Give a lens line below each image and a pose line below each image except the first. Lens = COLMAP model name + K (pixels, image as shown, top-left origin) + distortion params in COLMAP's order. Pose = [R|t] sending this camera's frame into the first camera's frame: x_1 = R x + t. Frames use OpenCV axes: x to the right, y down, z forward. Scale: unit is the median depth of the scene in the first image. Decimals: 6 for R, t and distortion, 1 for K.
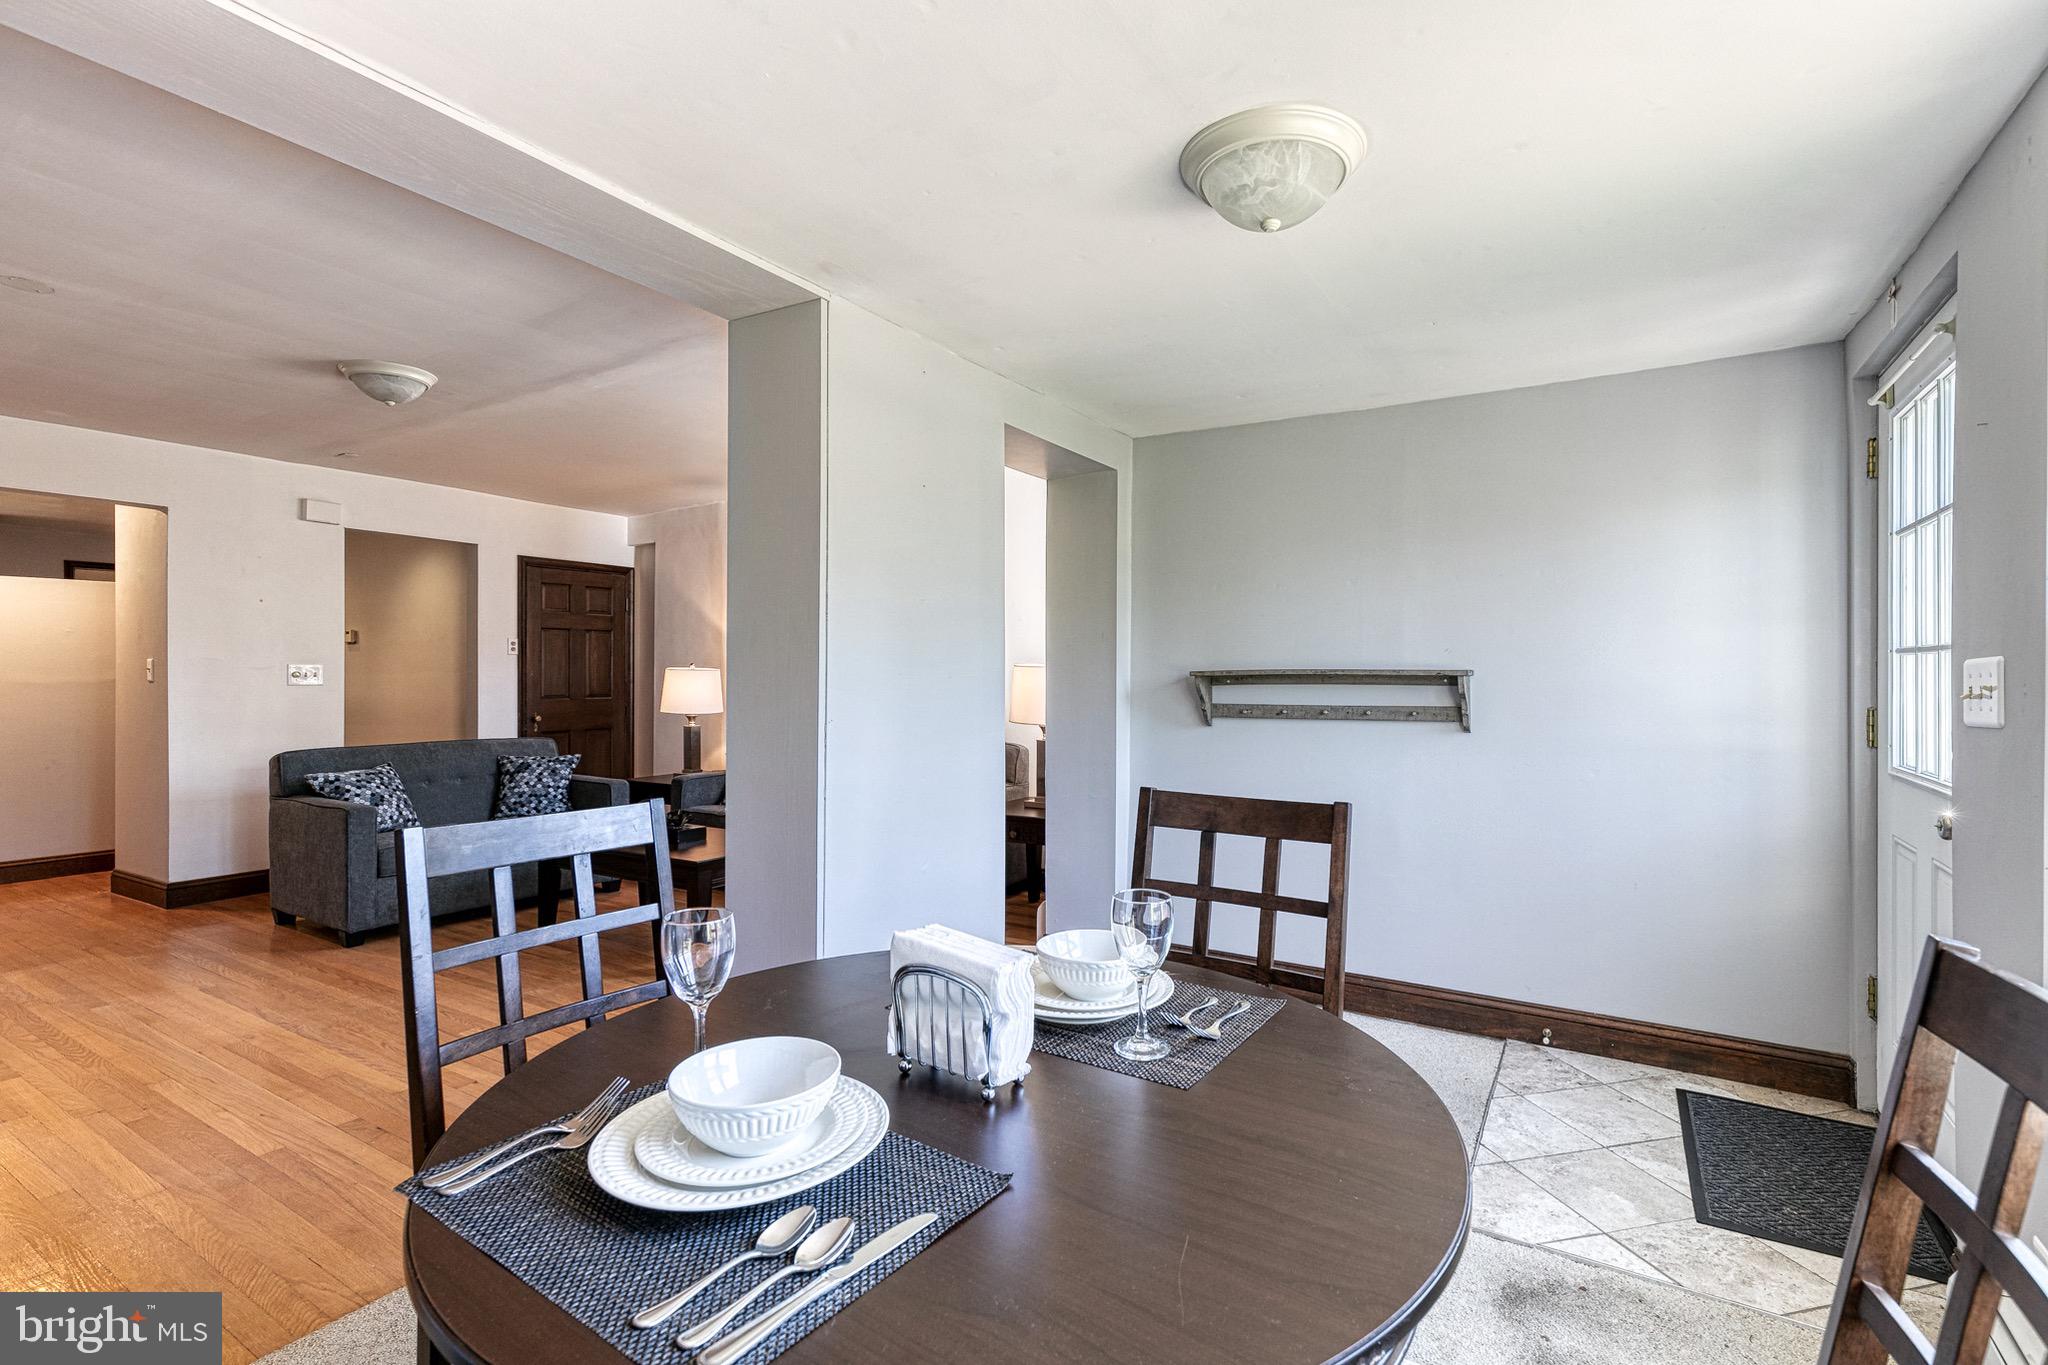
lens RADIAL K [[928.4, 0, 1063.3], [0, 928.4, 669.6], [0, 0, 1]] dist [0.008377, -0.003098]
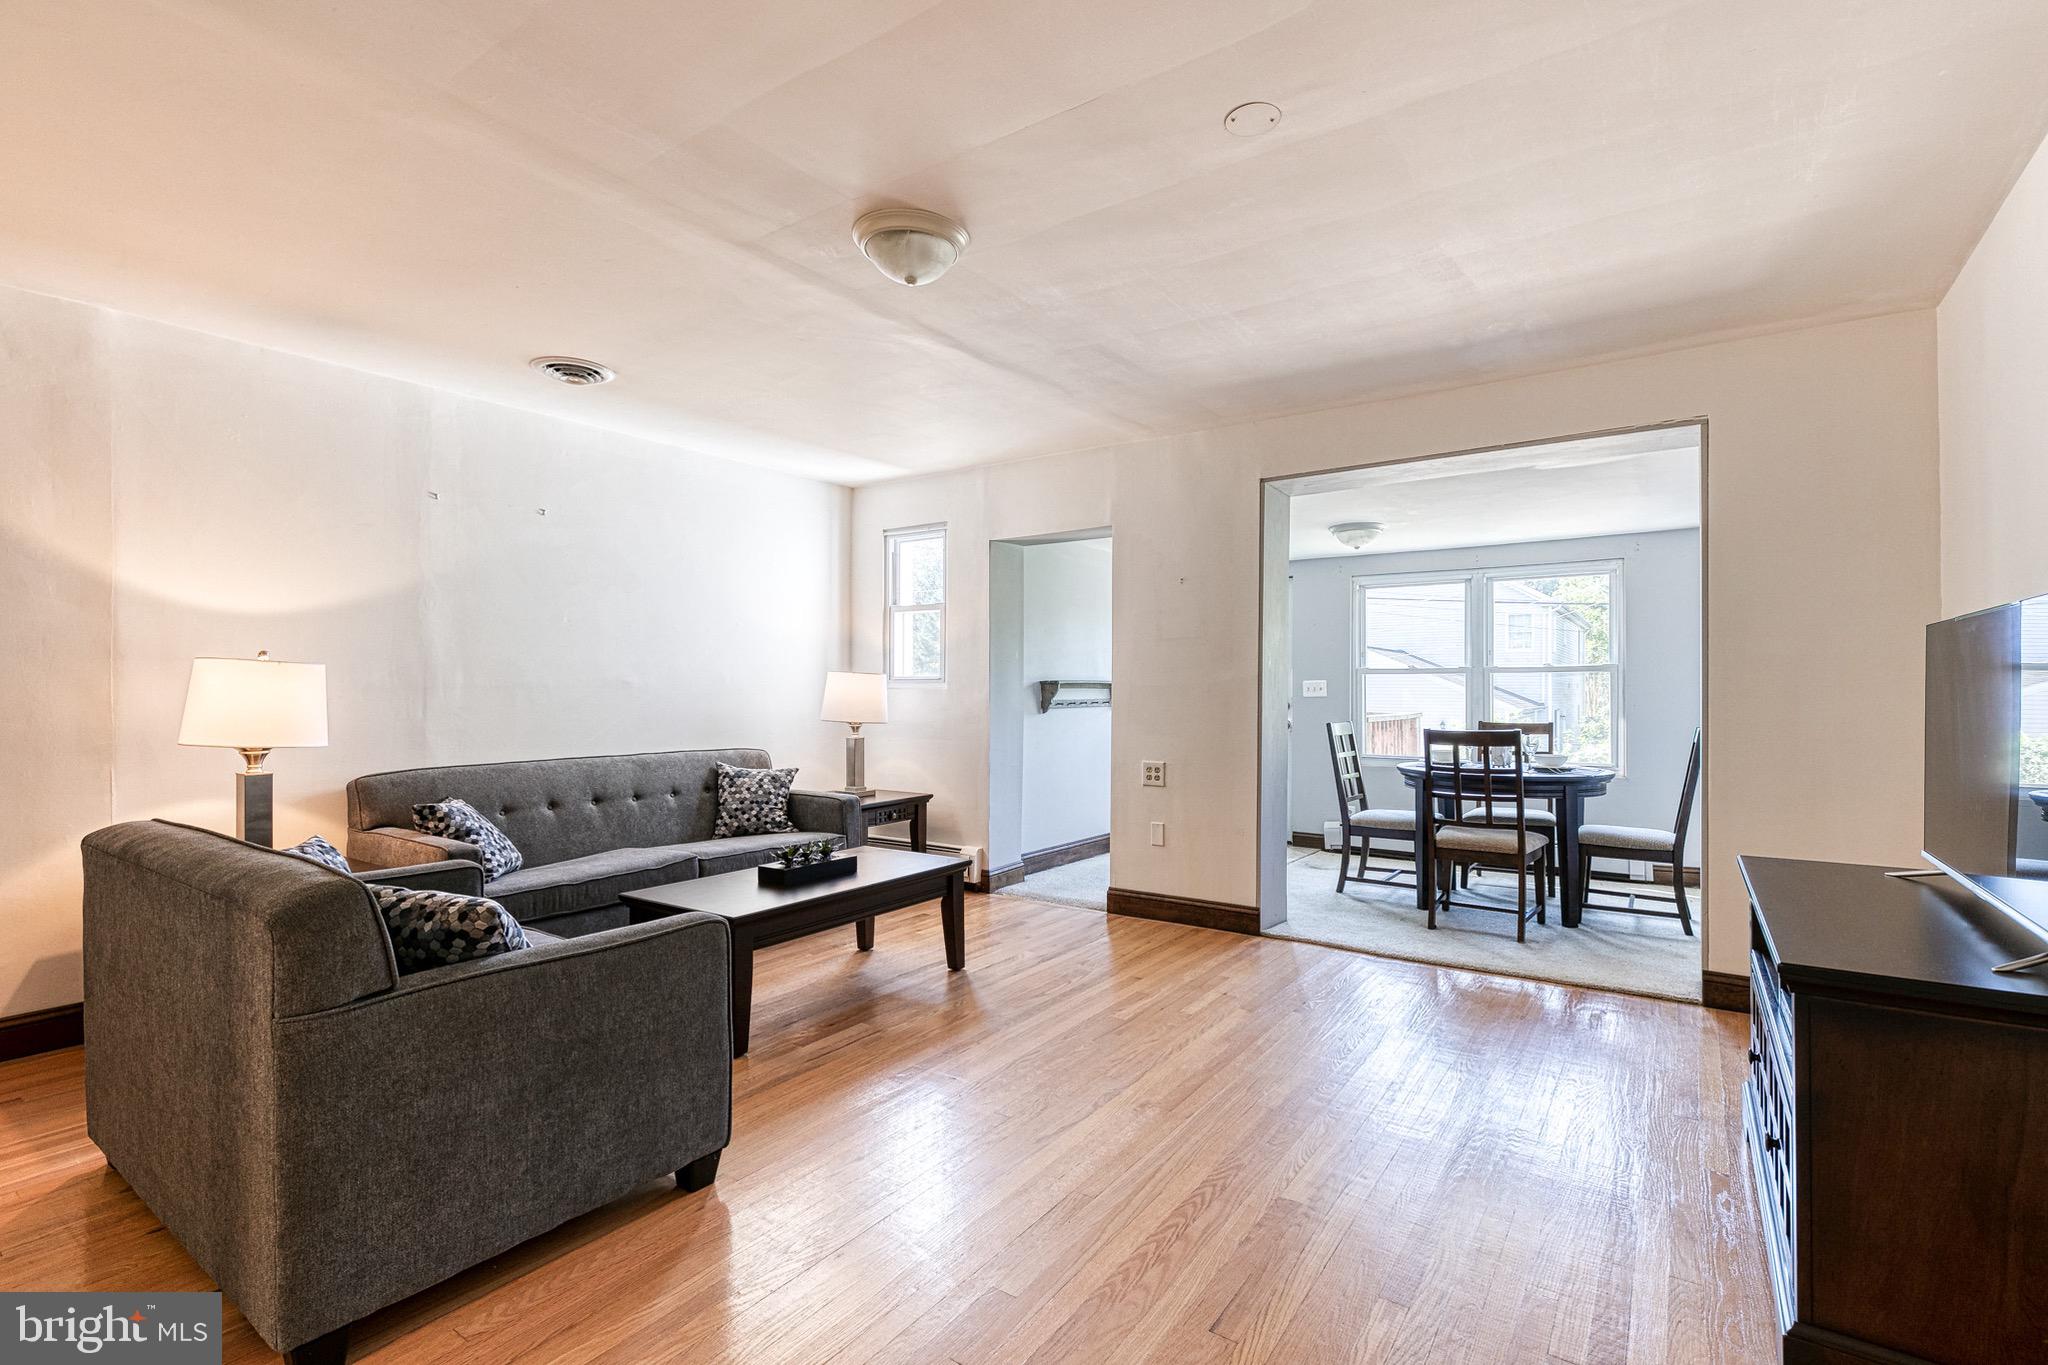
lens RADIAL K [[928.4, 0, 1045.0], [0, 928.4, 685.7], [0, 0, 1]] dist [0.008377, -0.003098]
pose [[0.063154, 0.006816, 0.997981, -1.024218], [-0.007173, 0.999954, -0.006376, 0.015589], [-0.997978, -0.006756, 0.063200, 0.622329]]
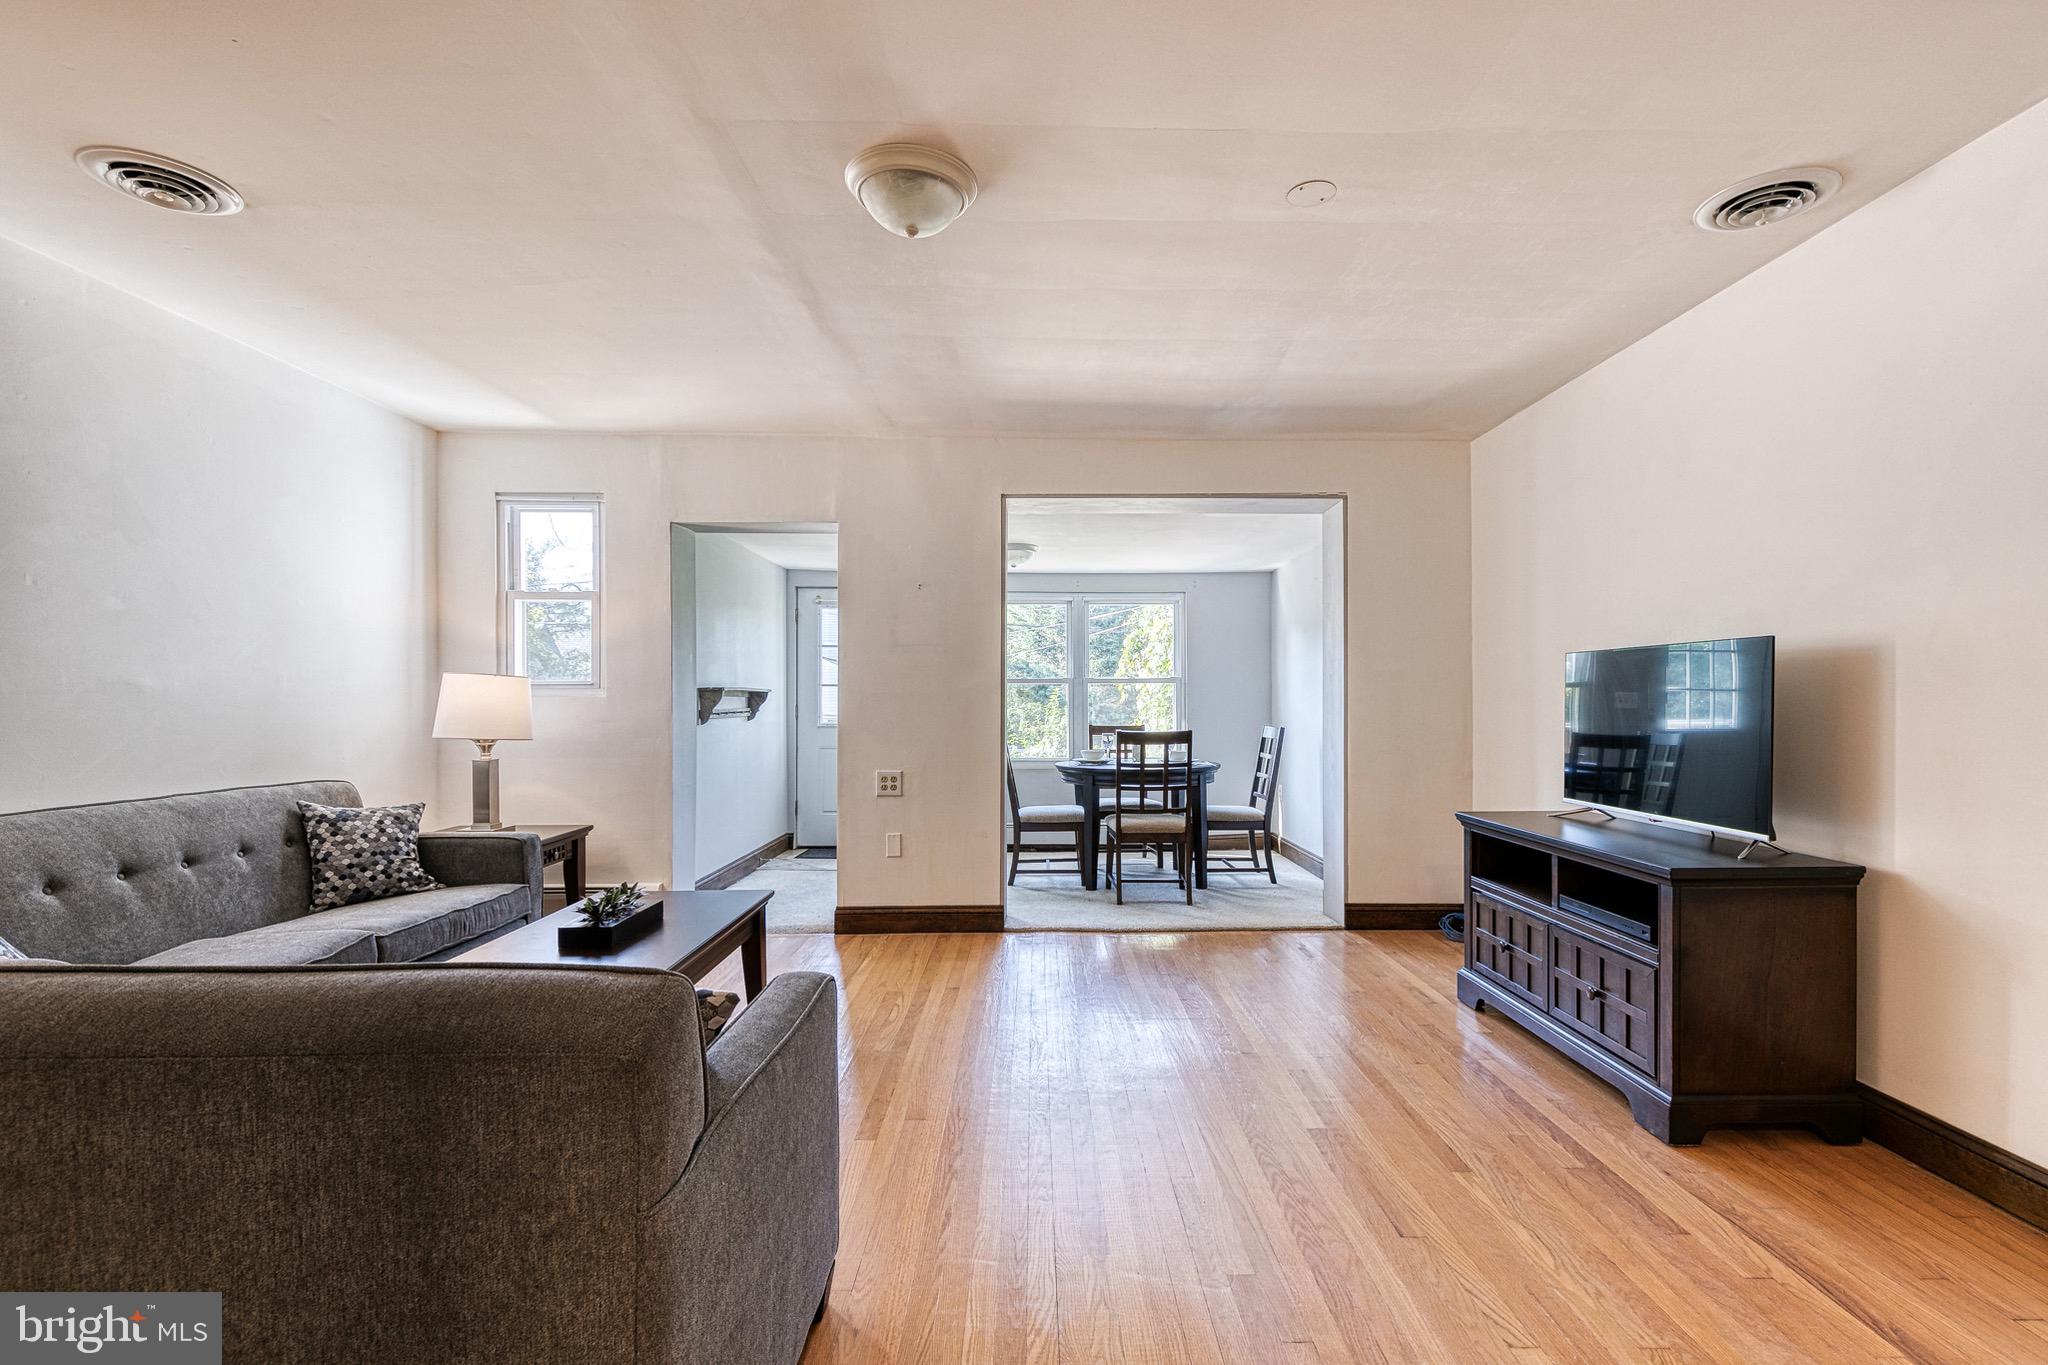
lens RADIAL K [[928.4, 0, 1055.3], [0, 928.4, 705.9], [0, 0, 1]] dist [0.008377, -0.003098]
pose [[-0.531240, -0.001893, 0.847219, -0.941860], [-0.002849, 0.999996, 0.000448, 0.020516], [-0.847216, -0.002176, -0.531243, 0.906321]]
